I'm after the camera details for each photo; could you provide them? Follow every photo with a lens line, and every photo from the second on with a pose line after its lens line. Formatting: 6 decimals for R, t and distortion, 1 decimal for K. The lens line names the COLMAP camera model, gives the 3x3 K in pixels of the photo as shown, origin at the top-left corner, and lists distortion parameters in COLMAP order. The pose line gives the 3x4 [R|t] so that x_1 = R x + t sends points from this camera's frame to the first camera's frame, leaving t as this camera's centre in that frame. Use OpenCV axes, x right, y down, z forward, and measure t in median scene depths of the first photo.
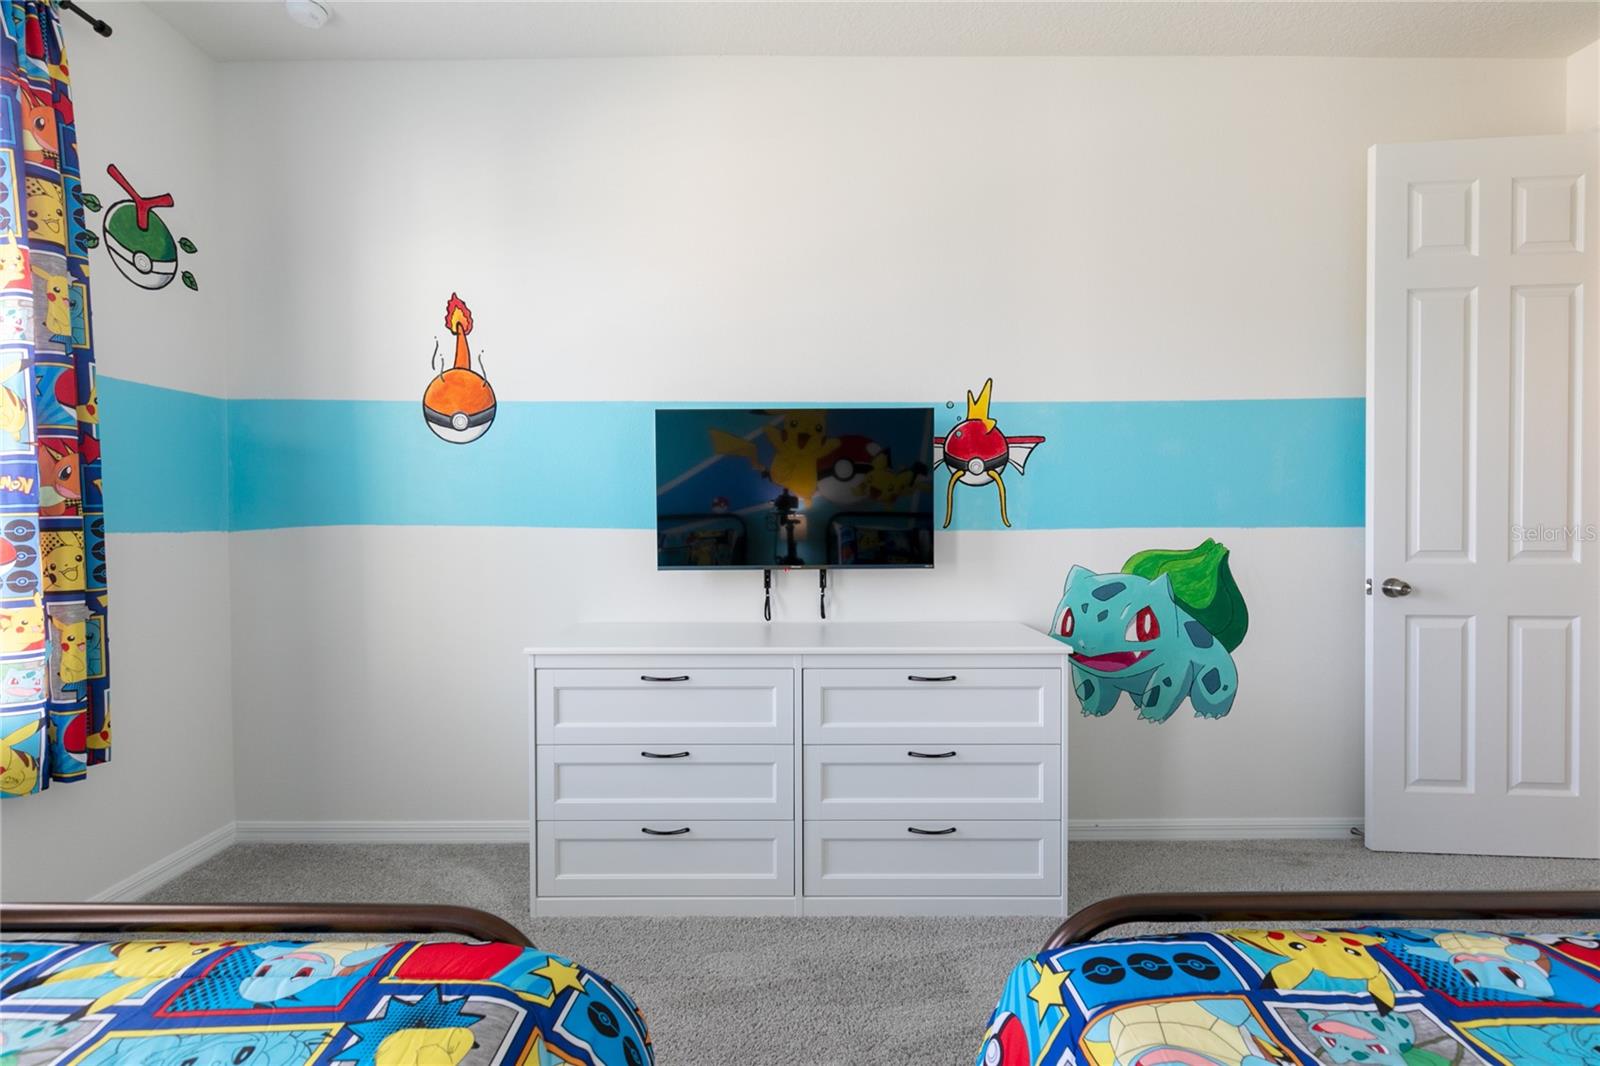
lens RADIAL K [[723.0, 0, 798.0], [0, 723.0, 521.0], [0, 0, 1]] dist [-0.001353, 0.000057]
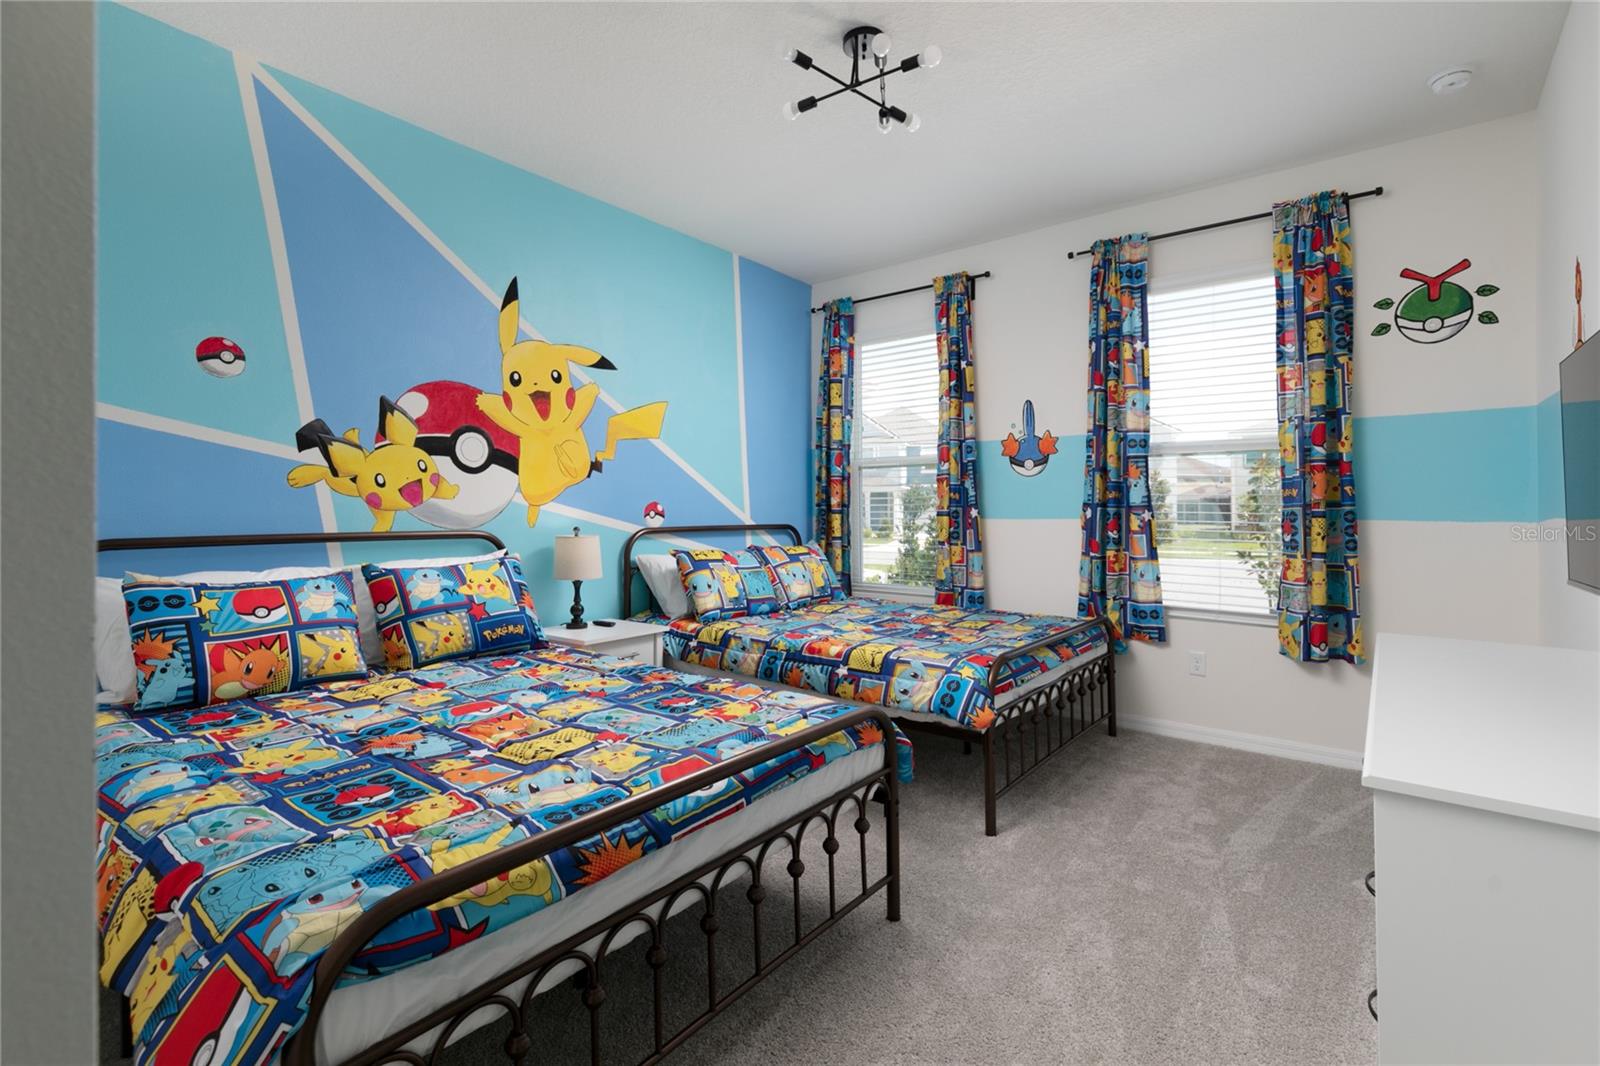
lens RADIAL K [[723.0, 0, 801.9], [0, 723.0, 525.9], [0, 0, 1]] dist [-0.001353, 0.000057]
pose [[-0.632155, 0.004452, -0.774829, 0.960313], [-0.008011, 0.999893, 0.012281, 0.019310], [0.774801, 0.013970, -0.632051, 0.981390]]
